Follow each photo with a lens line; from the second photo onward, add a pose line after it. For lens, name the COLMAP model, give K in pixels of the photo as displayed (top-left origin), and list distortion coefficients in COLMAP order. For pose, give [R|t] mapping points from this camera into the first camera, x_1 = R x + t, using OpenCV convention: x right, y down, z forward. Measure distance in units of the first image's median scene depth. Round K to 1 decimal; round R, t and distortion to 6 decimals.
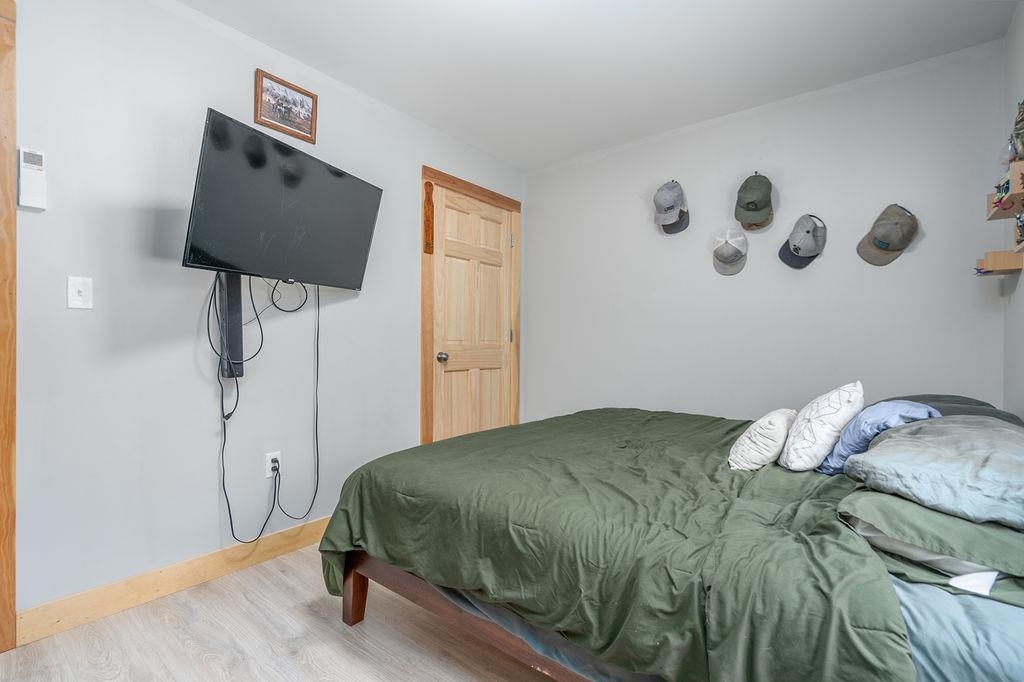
lens RADIAL K [[470.6, 0, 510.0], [0, 470.6, 342.3], [0, 0, 1]] dist [-0.000518, 0.000375]
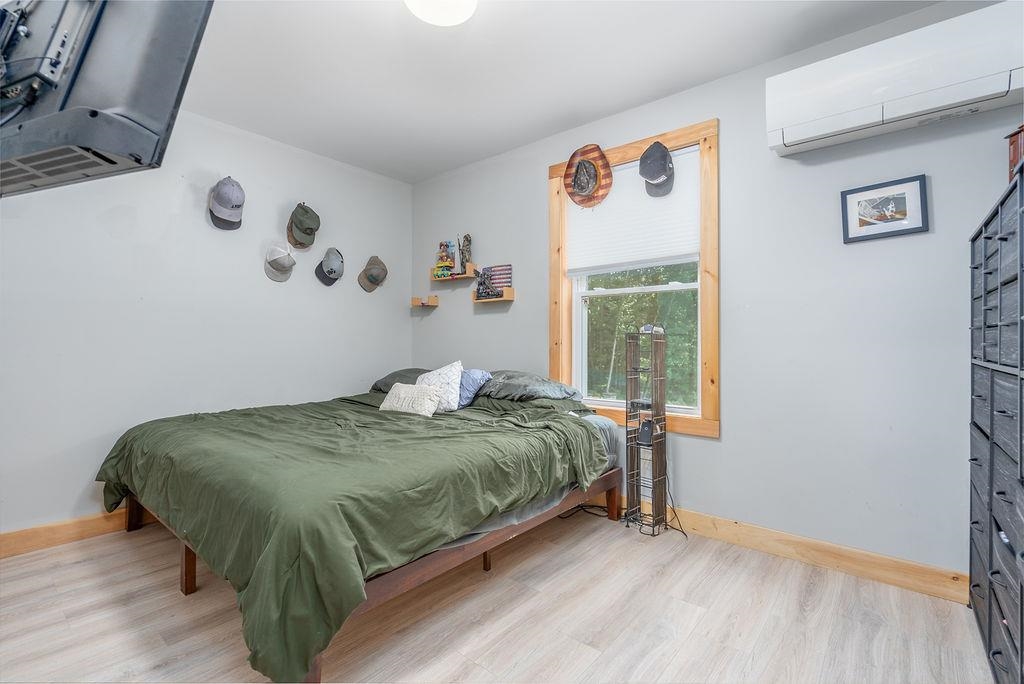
lens RADIAL K [[470.6, 0, 510.0], [0, 470.6, 343.3], [0, 0, 1]] dist [-0.000518, 0.000375]
pose [[0.022506, -0.007502, 0.999719, -0.804236], [-0.000544, 0.999972, 0.007516, -0.001310], [-0.999747, -0.000713, 0.022501, 0.490281]]
